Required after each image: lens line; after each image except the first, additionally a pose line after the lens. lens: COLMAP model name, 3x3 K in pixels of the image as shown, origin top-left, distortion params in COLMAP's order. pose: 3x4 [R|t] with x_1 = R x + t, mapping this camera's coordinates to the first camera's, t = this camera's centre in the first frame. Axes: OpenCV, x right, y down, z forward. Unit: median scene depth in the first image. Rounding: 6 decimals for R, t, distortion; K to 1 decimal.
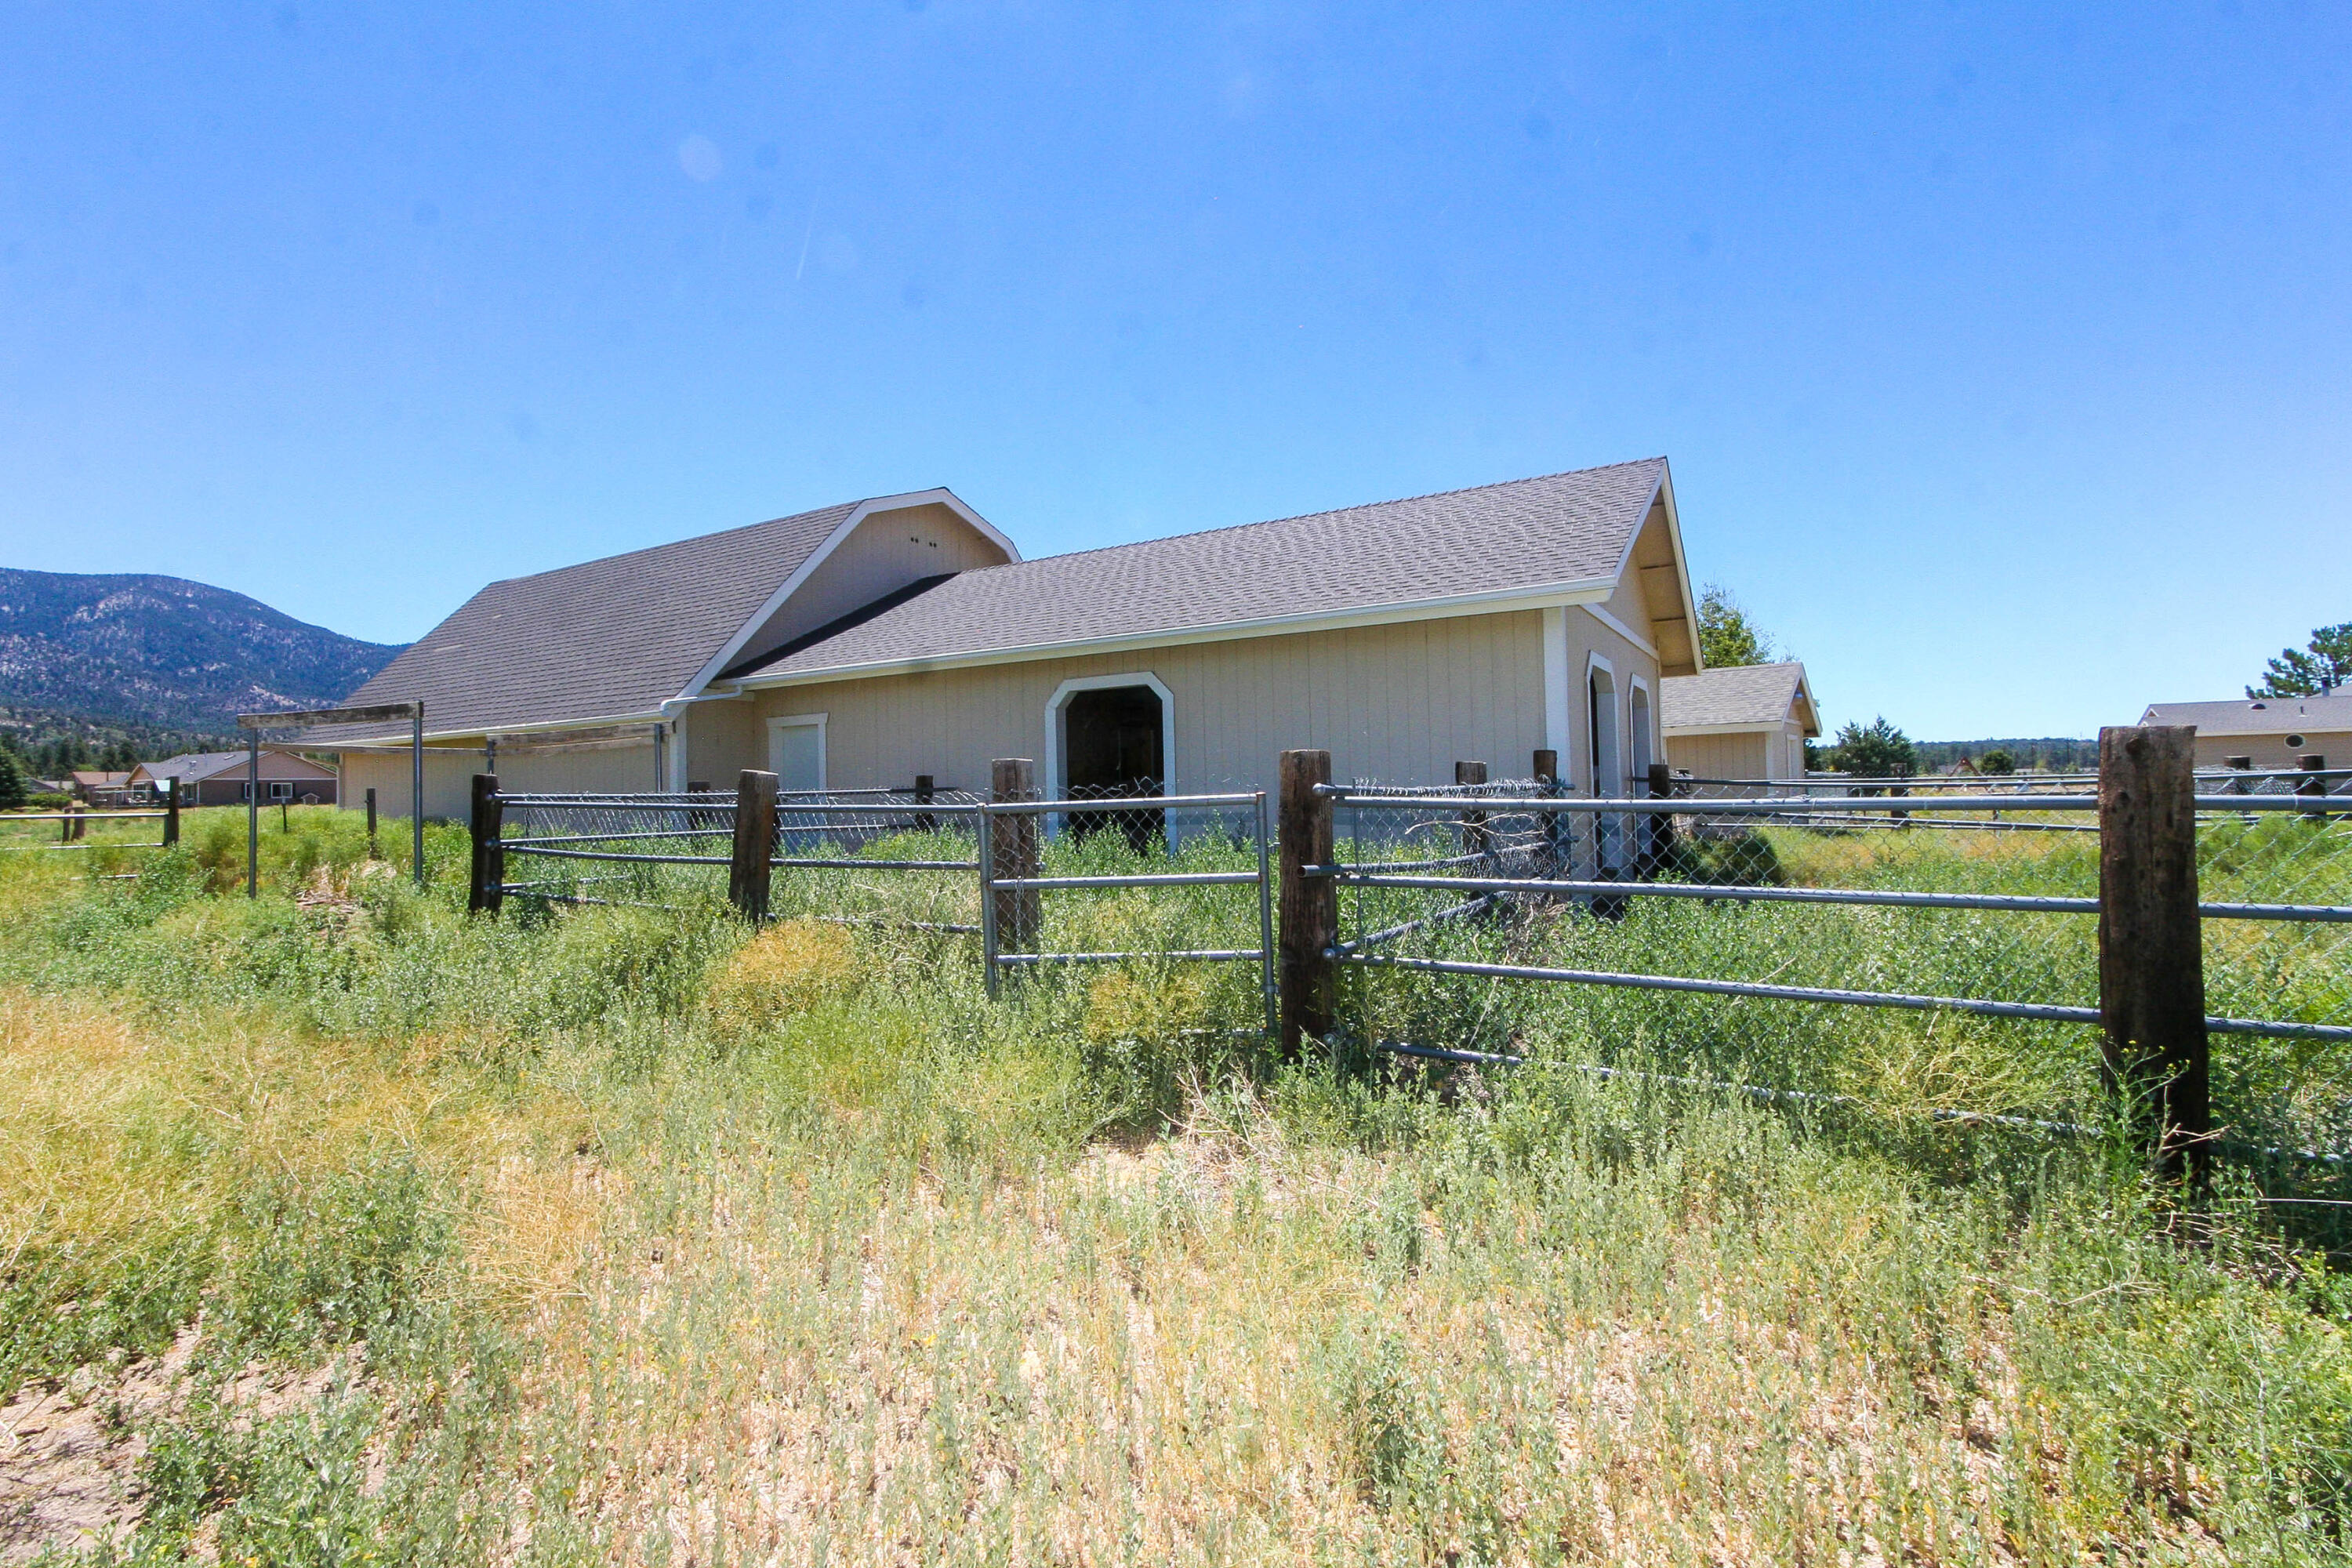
lens RADIAL K [[1097.2, 0, 1176.0], [0, 1097.2, 784.0], [0, 0, 1]] dist [-0.000749, -0.000171]
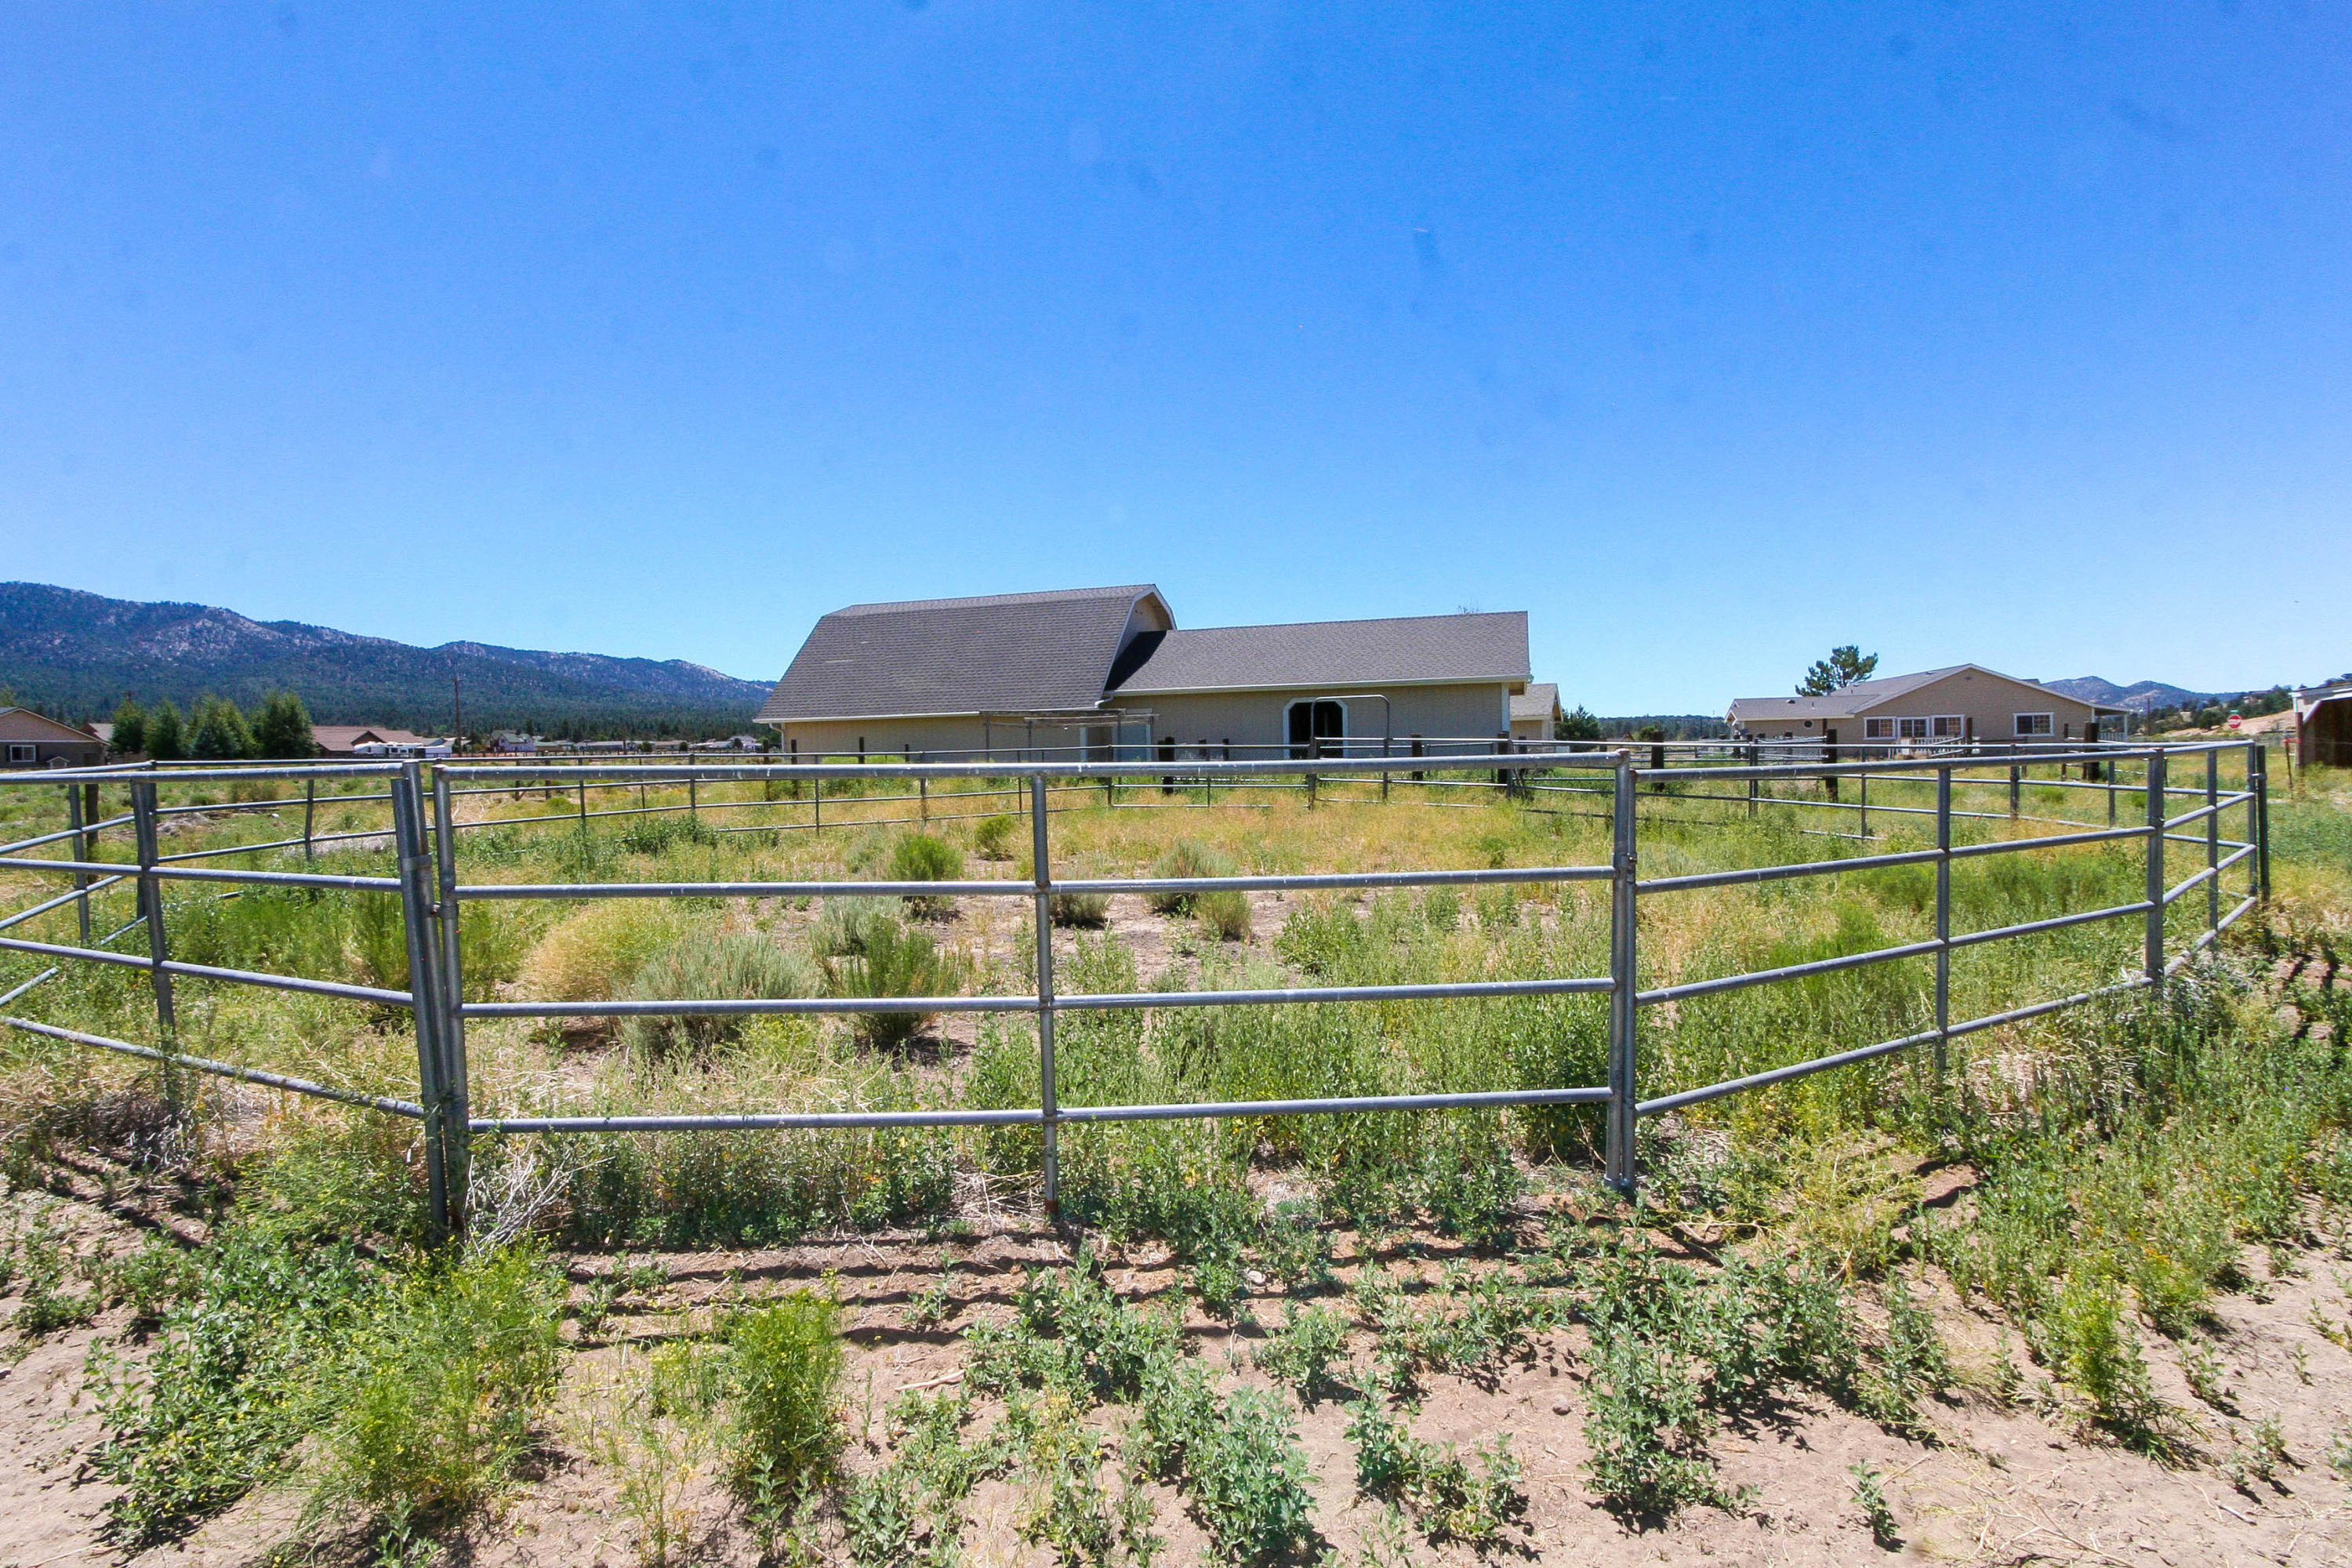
lens RADIAL K [[1097.2, 0, 1176.0], [0, 1097.2, 784.0], [0, 0, 1]] dist [-0.000749, -0.000171]
pose [[0.972891, -0.001873, 0.231259, -0.188280], [-0.005155, 0.999543, 0.029781, 0.004568], [-0.231209, -0.030166, 0.972436, -0.261787]]
